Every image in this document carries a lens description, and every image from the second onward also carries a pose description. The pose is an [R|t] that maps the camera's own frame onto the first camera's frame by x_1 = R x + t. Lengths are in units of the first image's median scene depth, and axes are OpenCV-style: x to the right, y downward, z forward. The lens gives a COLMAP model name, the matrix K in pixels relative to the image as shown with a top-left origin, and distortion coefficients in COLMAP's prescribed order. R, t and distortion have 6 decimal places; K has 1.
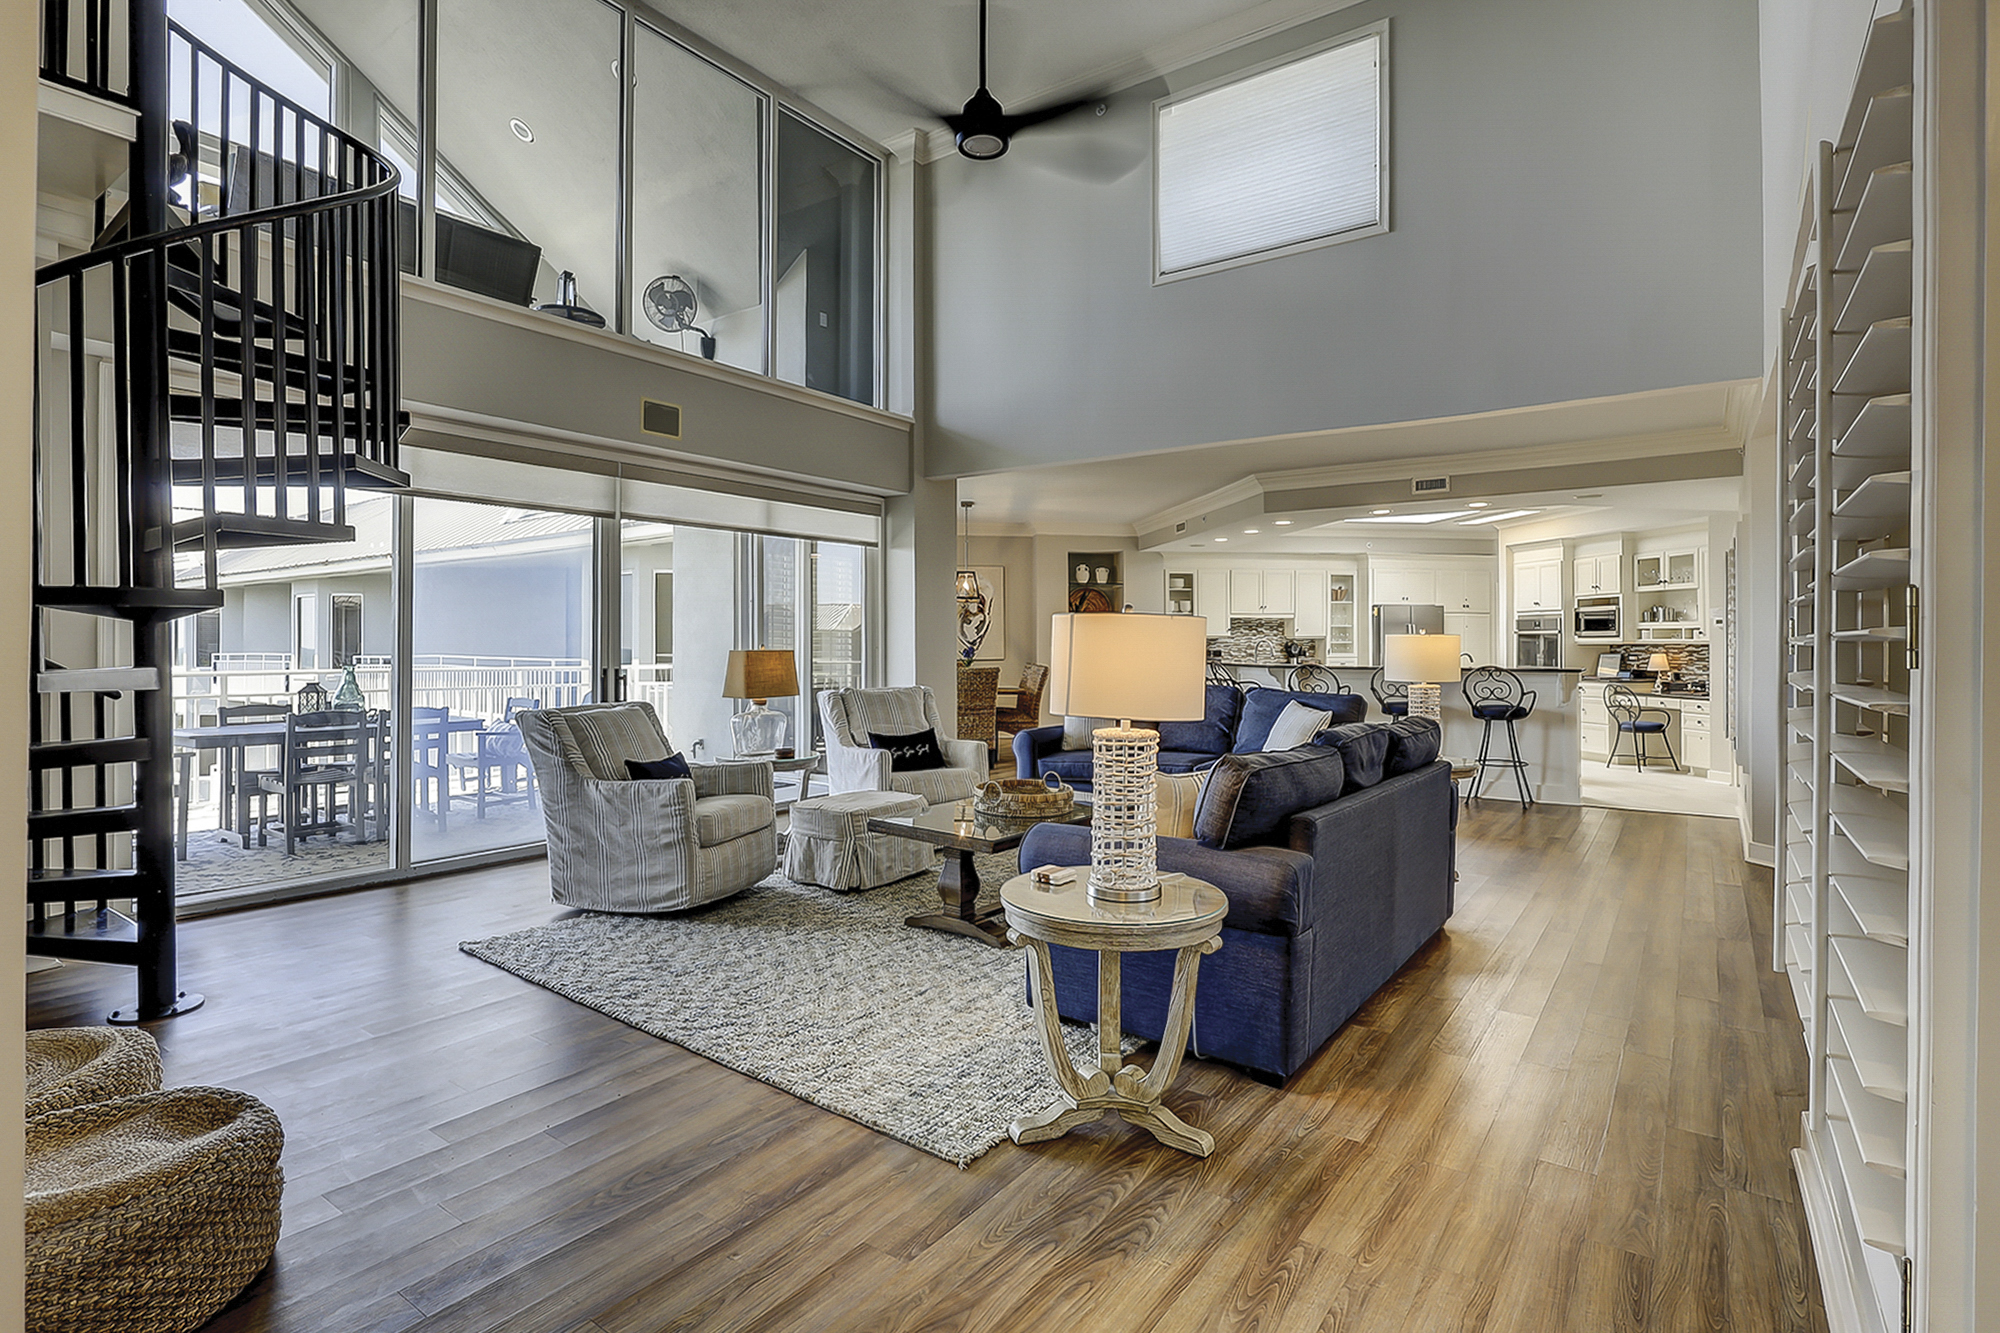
lens RADIAL K [[978.8, 0, 996.7], [0, 978.8, 645.9], [0, 0, 1]] dist [-0.001673, -0.000412]
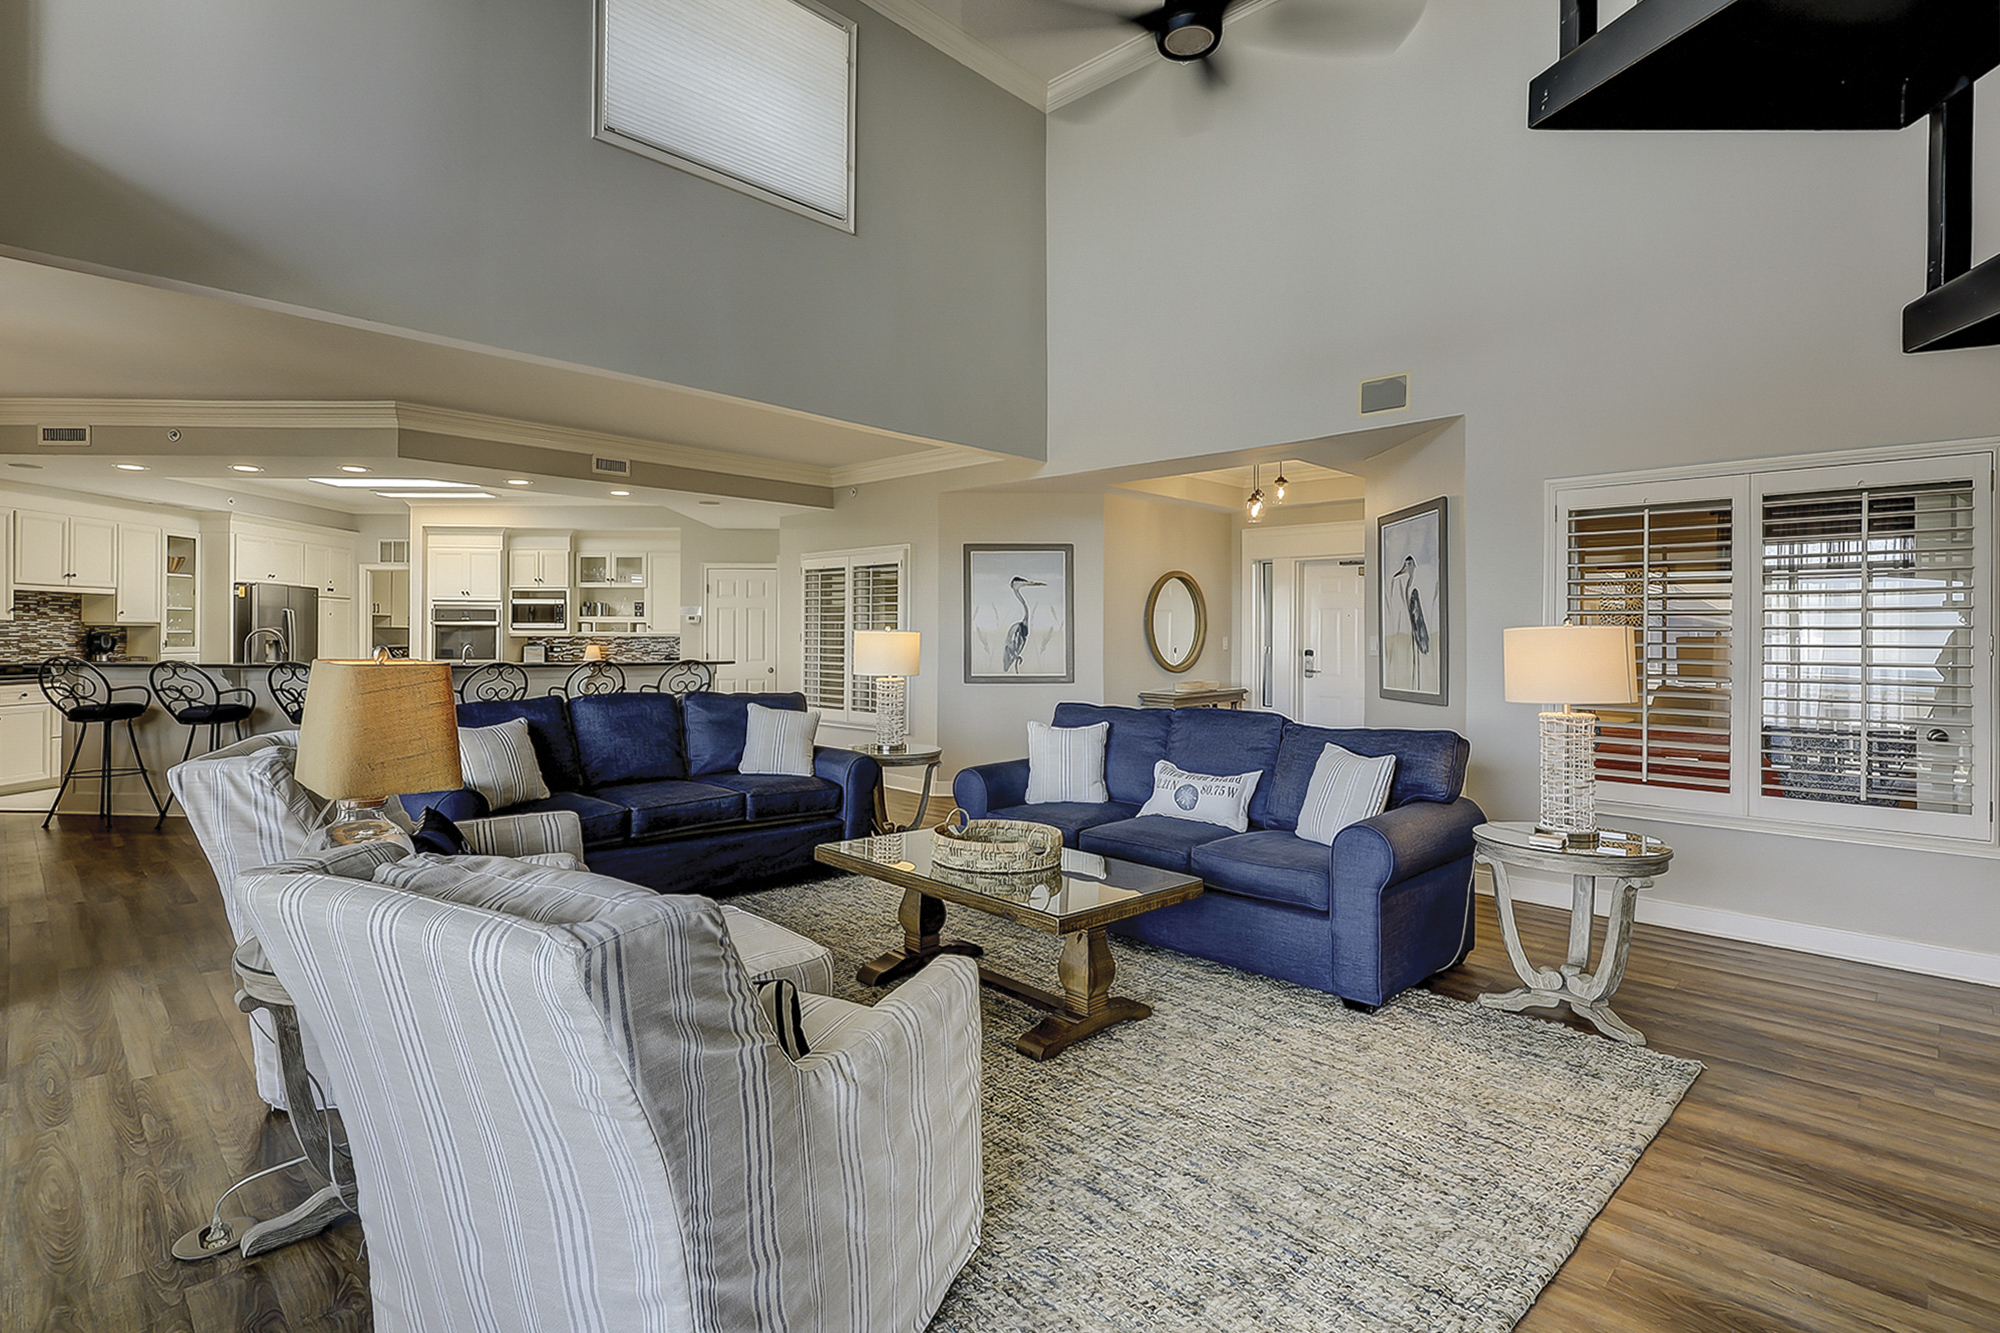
lens RADIAL K [[965.4, 0, 1000.9], [0, 965.4, 641.4], [0, 0, 1]] dist [-0.002875, -0.000244]
pose [[0.149801, -0.002913, 0.988712, -0.314380], [-0.005512, 0.999978, 0.003781, -0.003014], [-0.988701, -0.006016, 0.149782, 0.386956]]
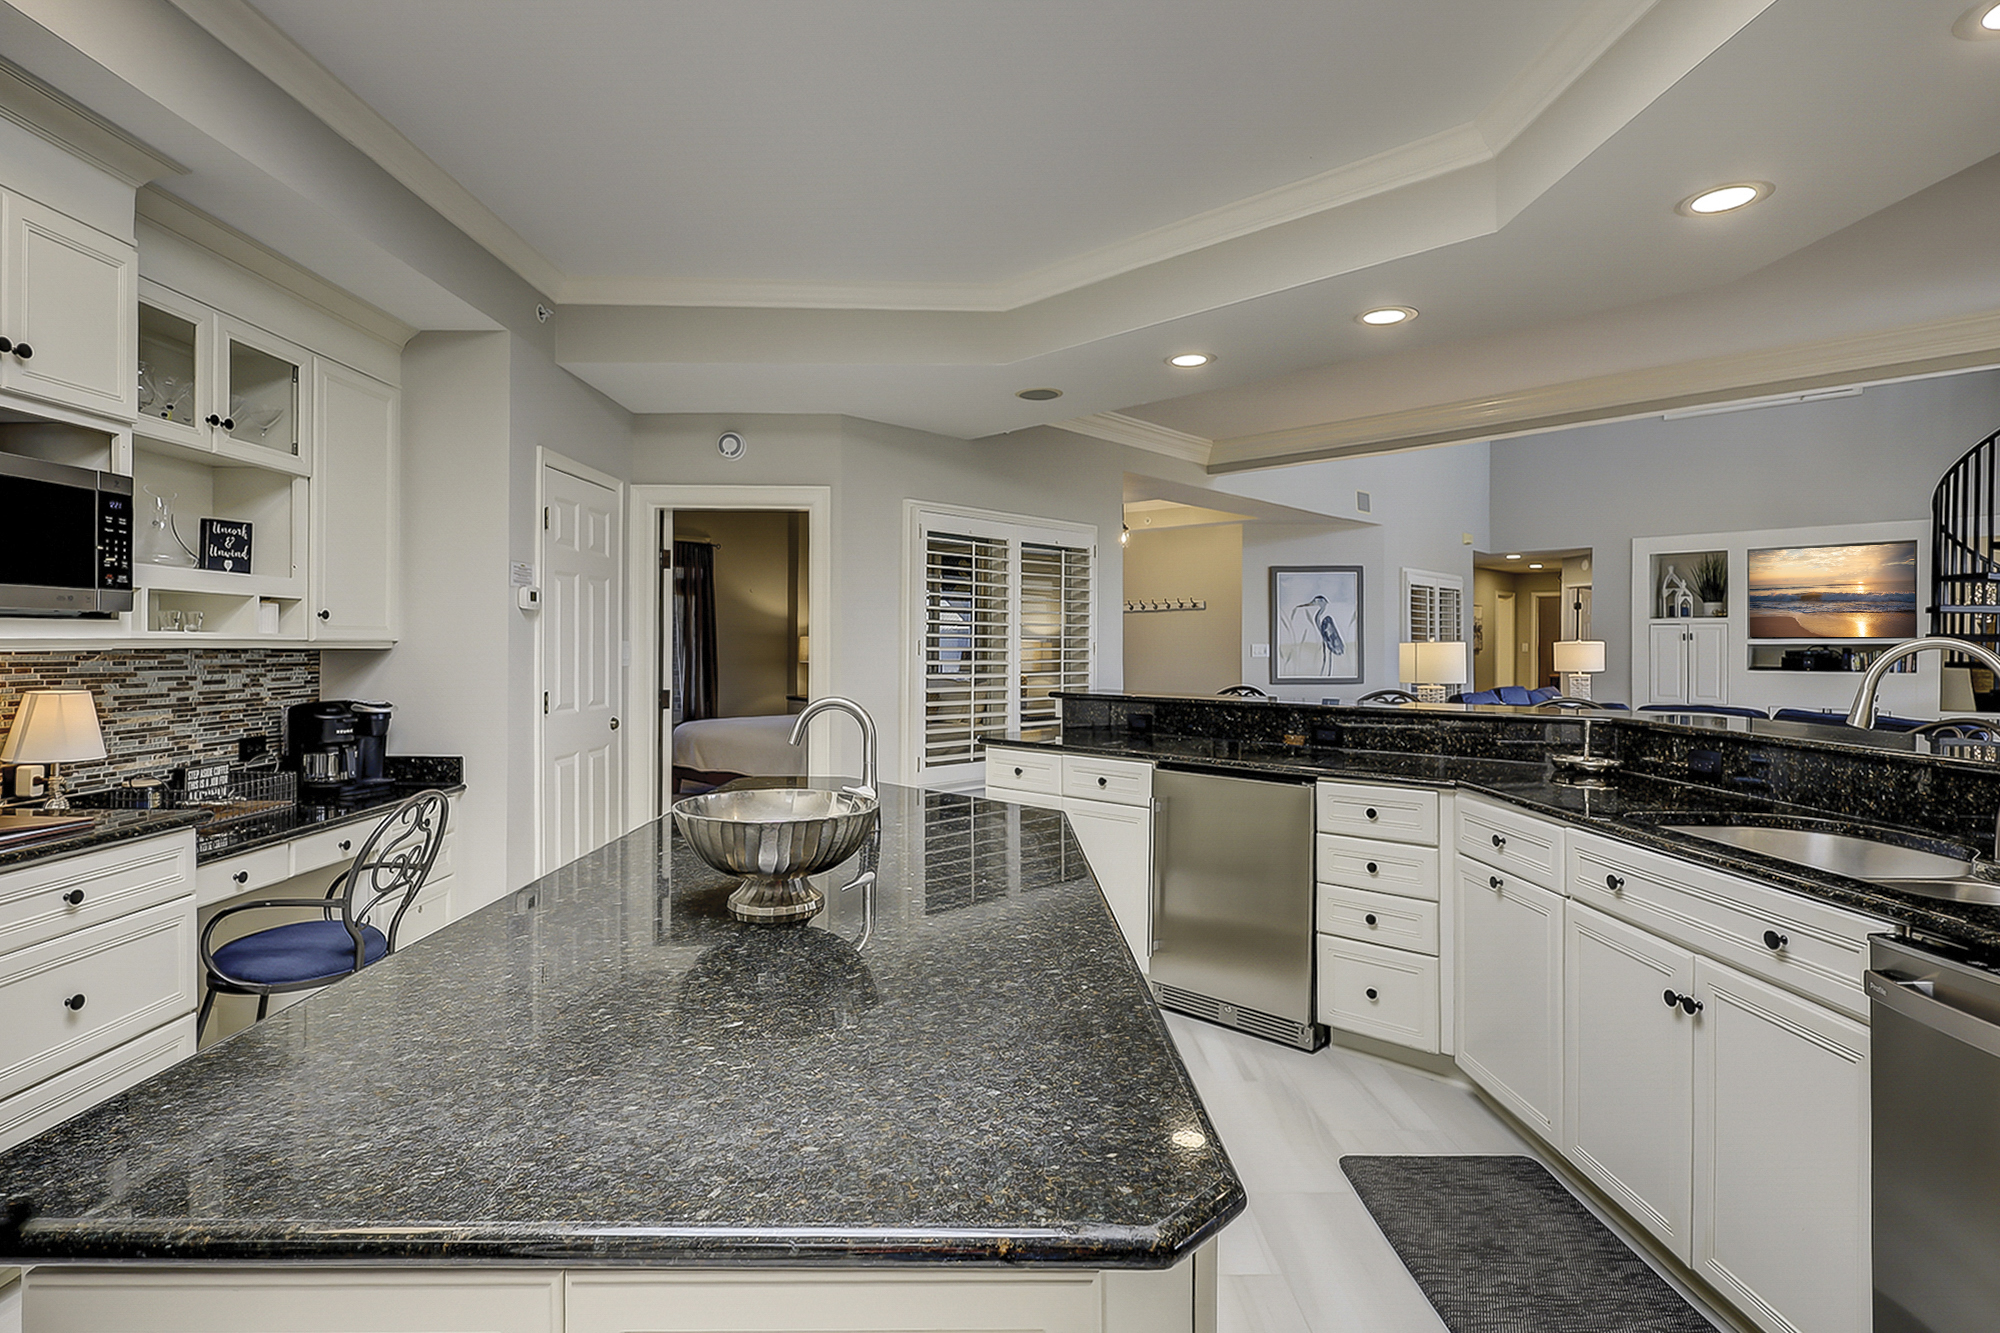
lens RADIAL K [[993.3, 0, 996.9], [0, 993.3, 648.1], [0, 0, 1]] dist [-0.001367, 0.000394]
pose [[-0.987685, -0.002820, 0.156429, 0.407851], [-0.002513, 0.999995, 0.002157, -0.003257], [-0.156434, 0.001737, -0.987687, 1.194996]]
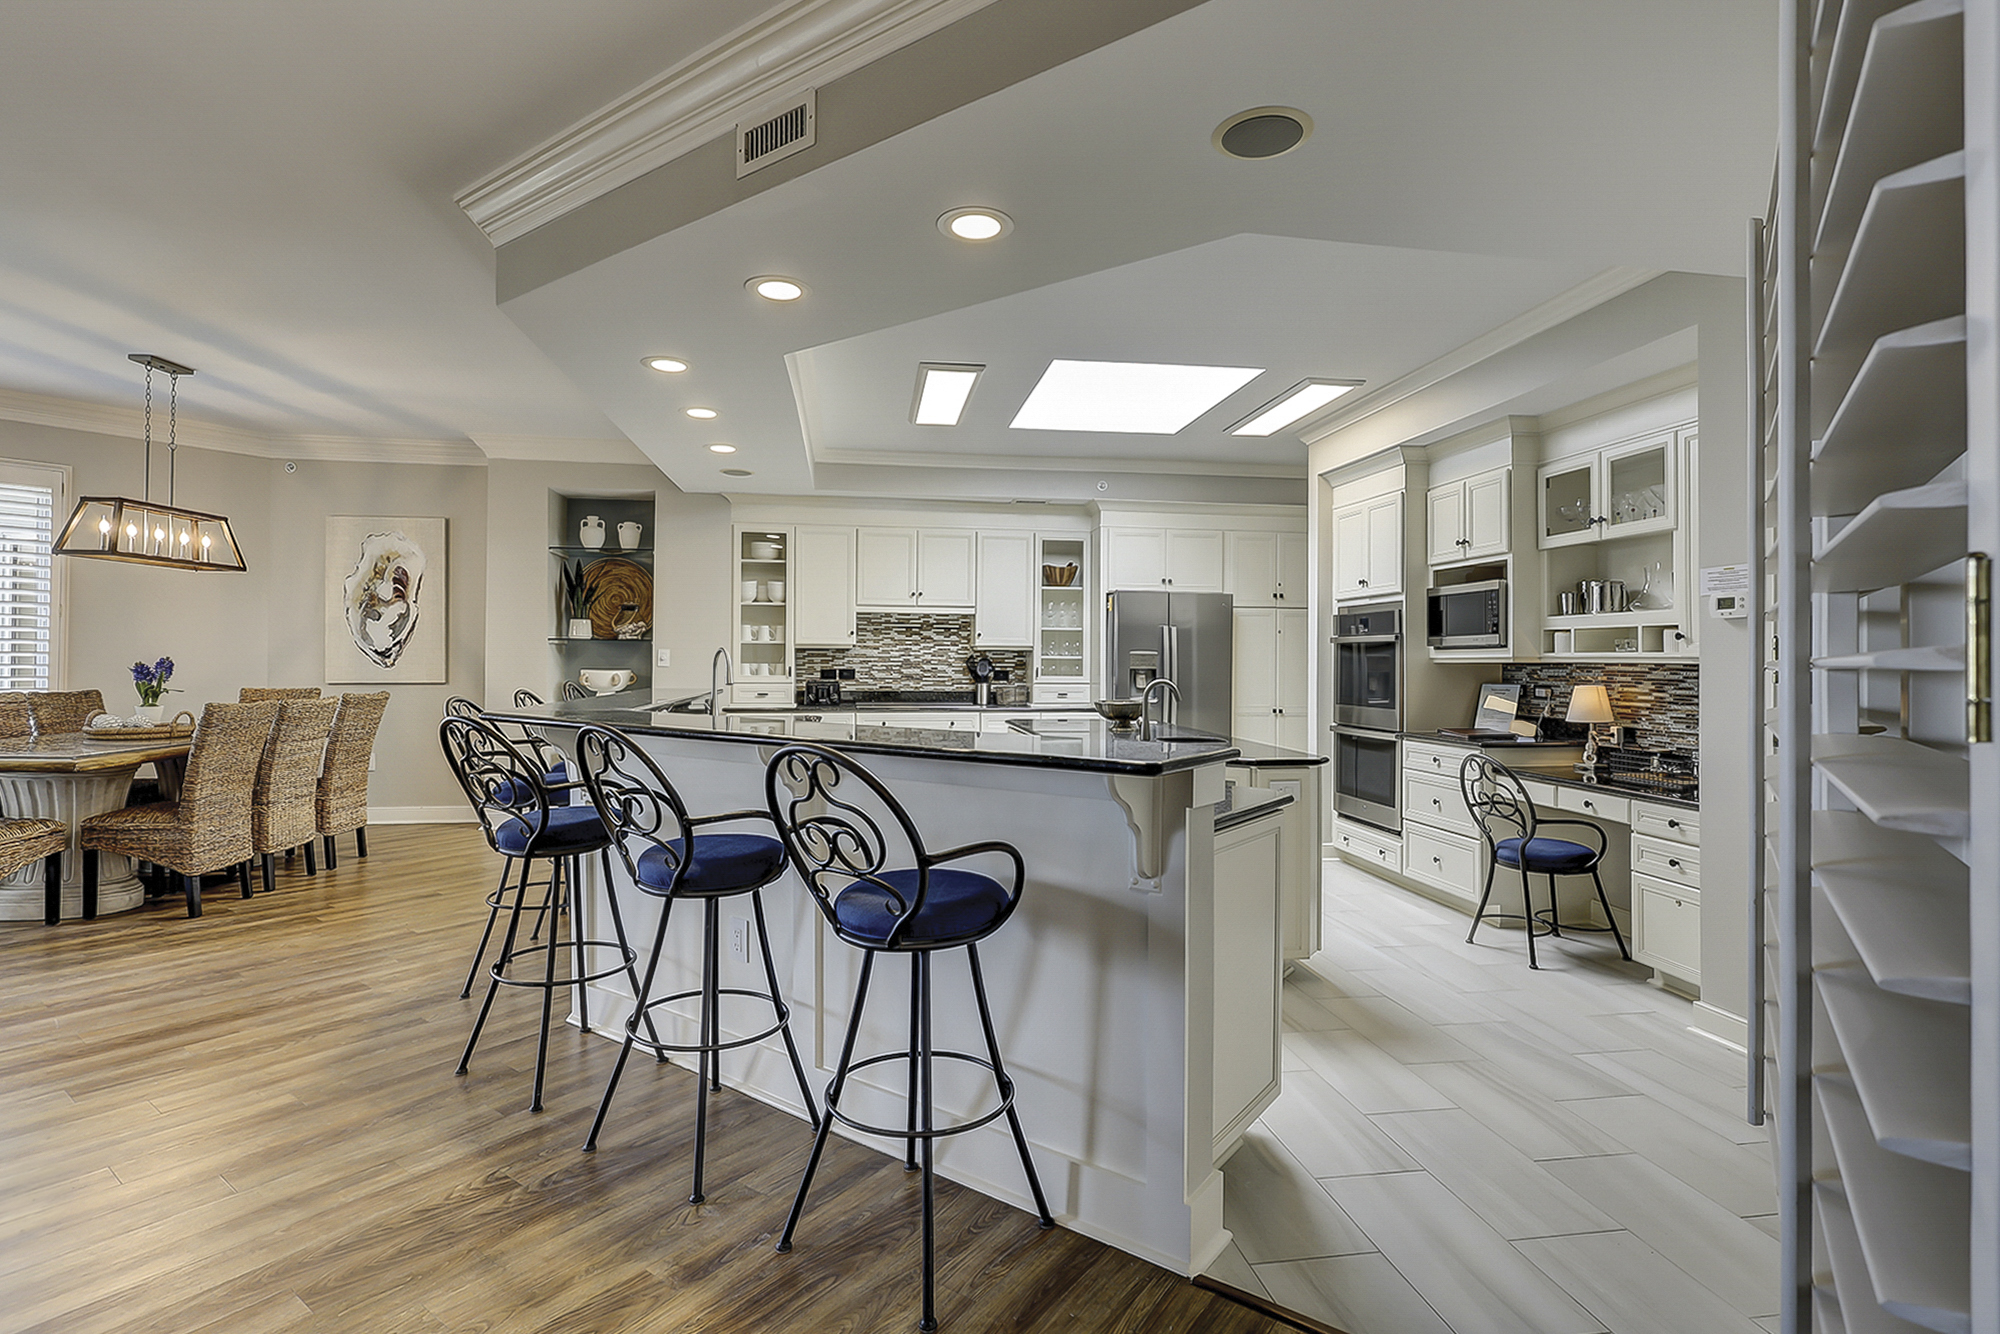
lens RADIAL K [[967.0, 0, 990.0], [0, 967.0, 653.4], [0, 0, 1]] dist [0.000210, -0.000440]
pose [[0.999896, 0.007179, -0.012522, 0.401237], [-0.007295, 0.999931, -0.009207, -0.000368], [0.012455, 0.009297, 0.999879, 0.544313]]
